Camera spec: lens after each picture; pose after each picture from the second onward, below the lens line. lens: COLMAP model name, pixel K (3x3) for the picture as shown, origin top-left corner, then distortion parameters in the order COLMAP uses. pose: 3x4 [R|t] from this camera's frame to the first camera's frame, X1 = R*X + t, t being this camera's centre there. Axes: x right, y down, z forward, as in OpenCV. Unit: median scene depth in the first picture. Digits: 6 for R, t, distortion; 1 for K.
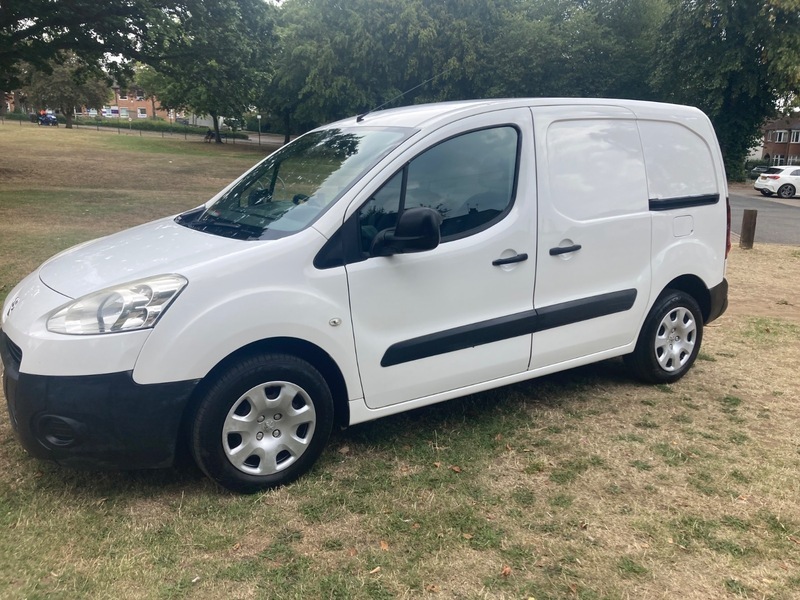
lens RADIAL K [[630.1, 0, 401.8], [0, 630.1, 309.2], [0, 0, 1]] dist [0.003998, 0.001634]
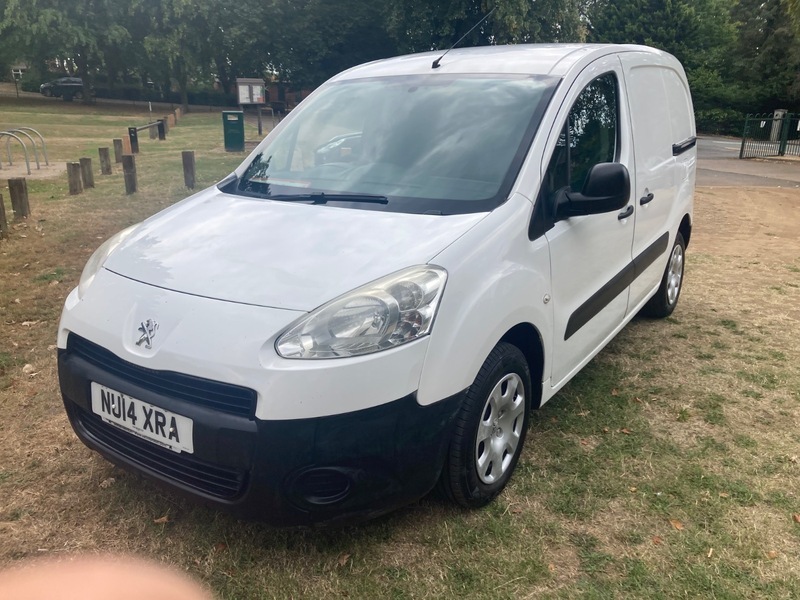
lens RADIAL K [[633.7, 0, 400.0], [0, 633.7, 300.0], [0, 0, 1]] dist [0.011341, 0.003002]
pose [[0.923809, -0.127035, 0.361163, -0.506353], [0.103318, 0.991068, 0.084321, -0.060999], [-0.368649, -0.040582, 0.928682, 0.191990]]
